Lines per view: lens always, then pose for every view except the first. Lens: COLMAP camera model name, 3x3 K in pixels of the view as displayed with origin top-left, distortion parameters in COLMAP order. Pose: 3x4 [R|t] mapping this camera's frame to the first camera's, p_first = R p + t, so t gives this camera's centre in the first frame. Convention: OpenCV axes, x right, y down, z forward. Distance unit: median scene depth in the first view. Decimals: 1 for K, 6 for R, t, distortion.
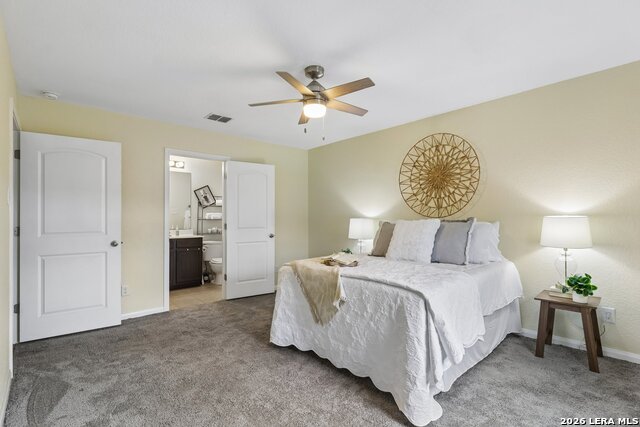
lens RADIAL K [[297.9, 0, 317.0], [0, 297.9, 207.2], [0, 0, 1]] dist [0.000373, -0.000249]
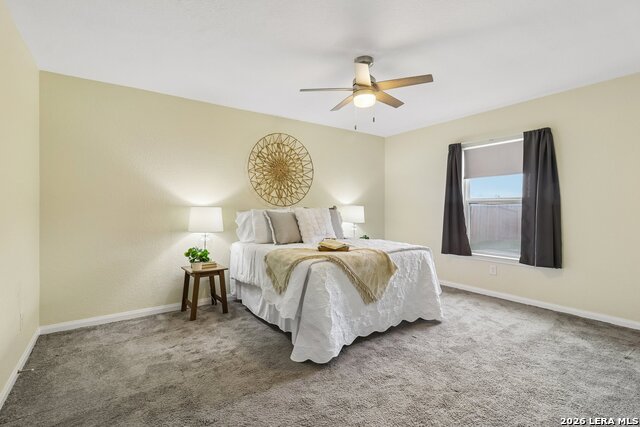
lens RADIAL K [[297.9, 0, 317.0], [0, 297.9, 207.2], [0, 0, 1]] dist [0.000373, -0.000249]
pose [[0.122942, 0.008204, 0.992380, -0.745205], [-0.032835, 0.999452, -0.004195, 0.040006], [-0.991871, -0.032069, 0.123144, 0.742841]]
